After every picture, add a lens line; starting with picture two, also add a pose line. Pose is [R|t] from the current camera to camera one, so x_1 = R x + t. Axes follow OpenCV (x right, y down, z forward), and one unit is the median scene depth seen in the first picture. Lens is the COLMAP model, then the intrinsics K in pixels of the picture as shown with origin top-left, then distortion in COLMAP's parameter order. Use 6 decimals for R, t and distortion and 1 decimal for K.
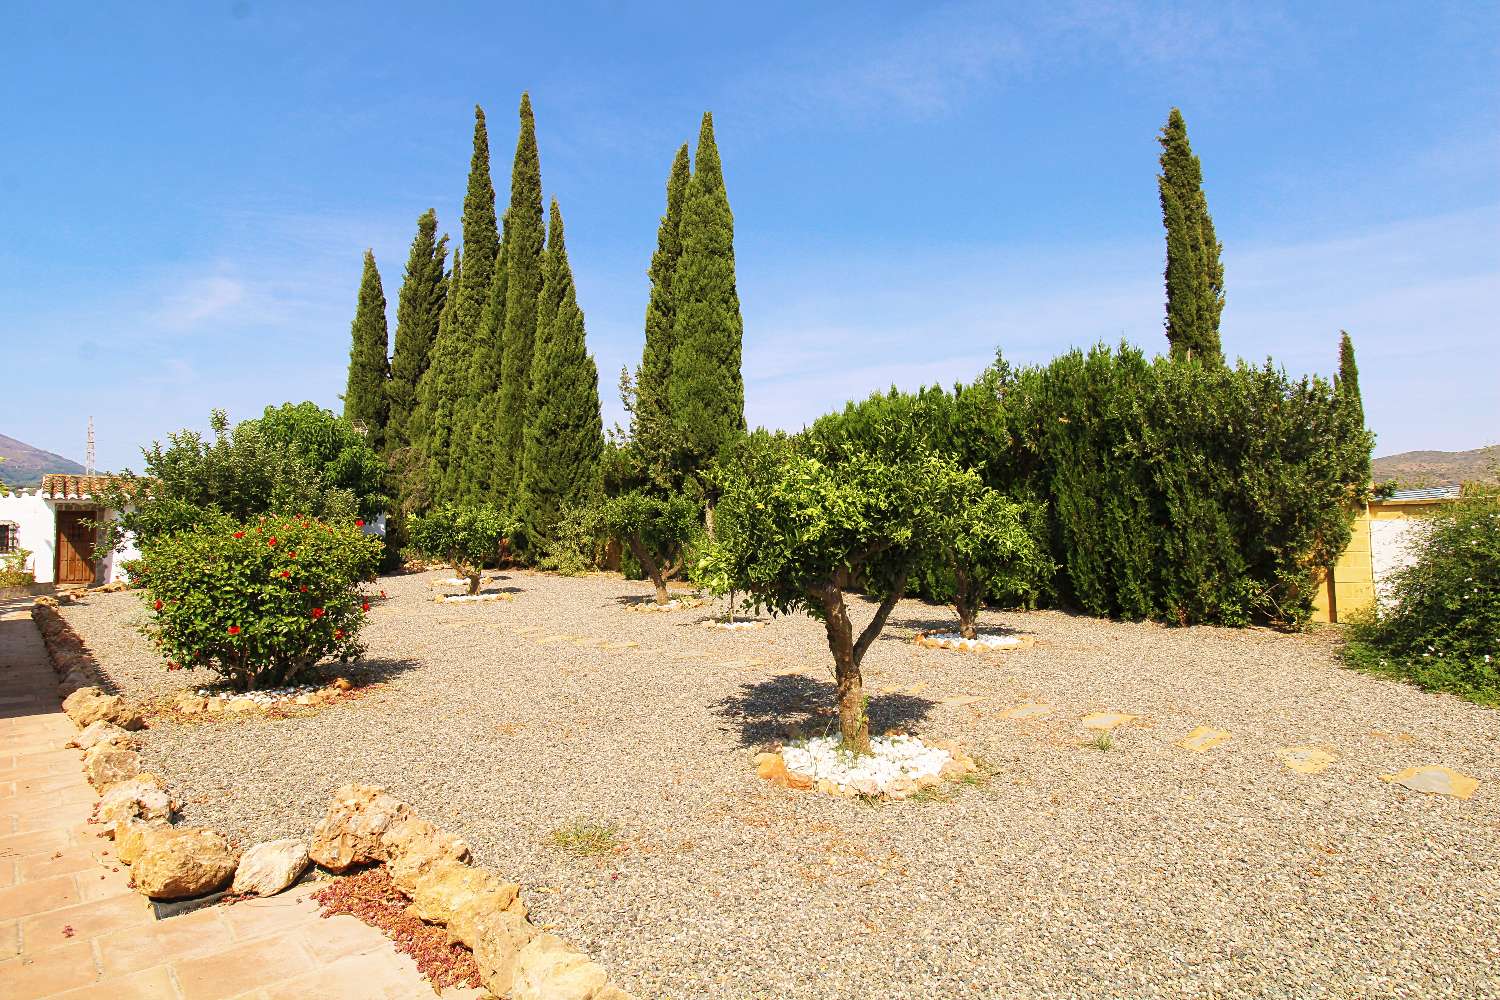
lens RADIAL K [[843.6, 0, 749.6], [0, 843.6, 505.3], [0, 0, 1]] dist [0.002592, 0.000570]
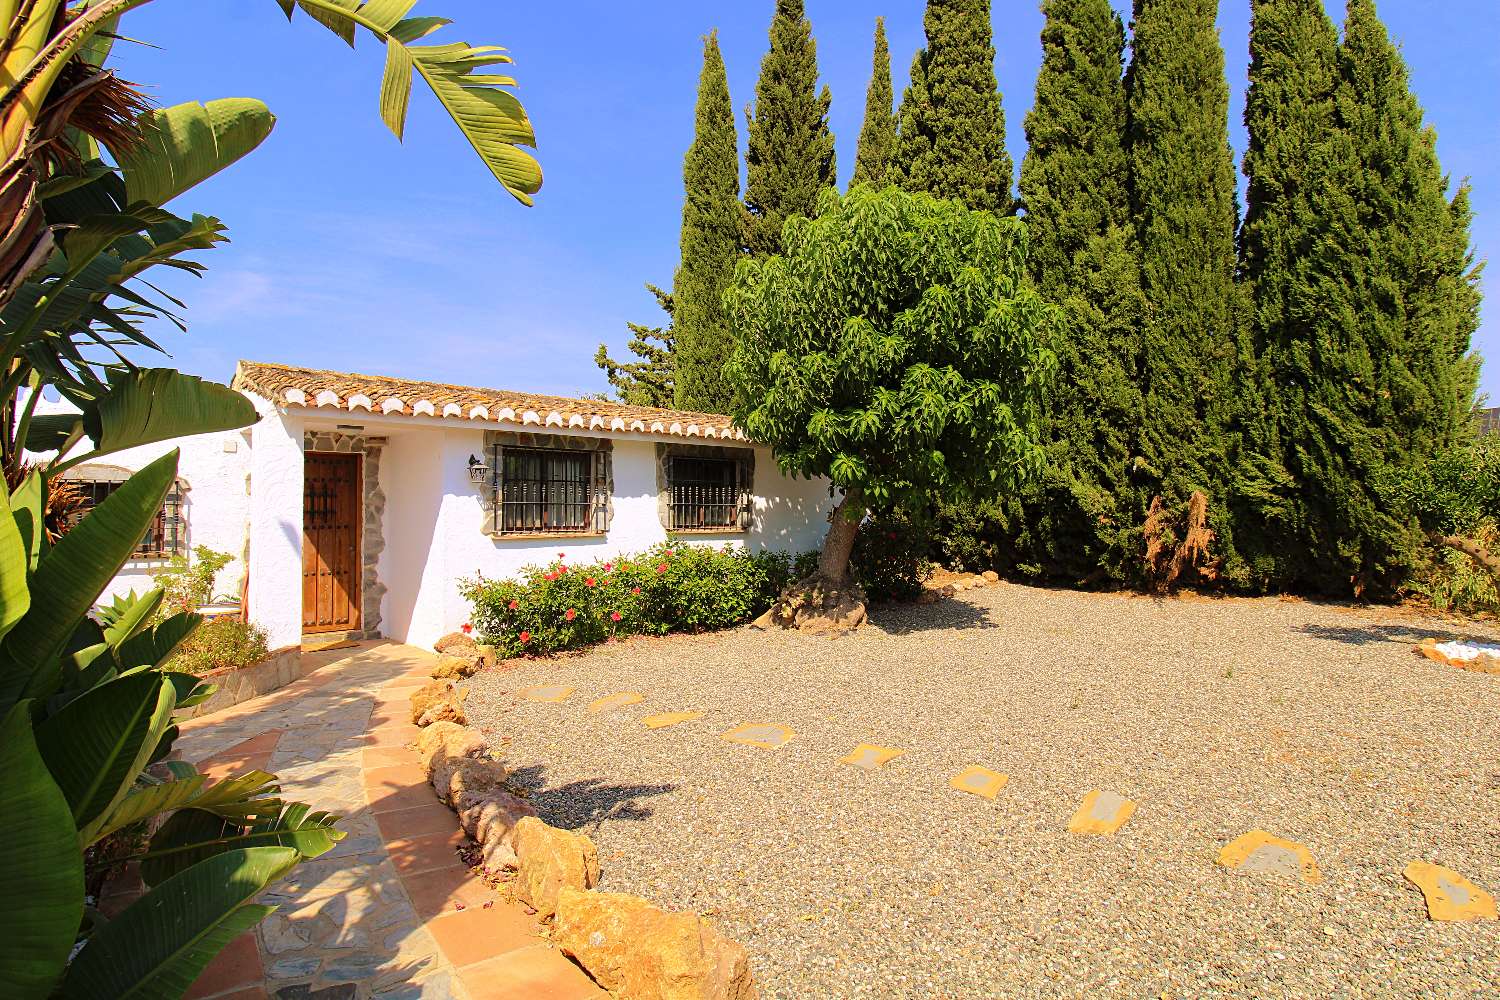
lens RADIAL K [[760.5, 0, 750.5], [0, 760.5, 496.9], [0, 0, 1]] dist [-0.002500, -0.000186]
pose [[0.999091, -0.007109, 0.042030, -0.623714], [0.007144, 0.999974, -0.000698, 0.030676], [-0.042024, 0.000998, 0.999116, 0.649566]]
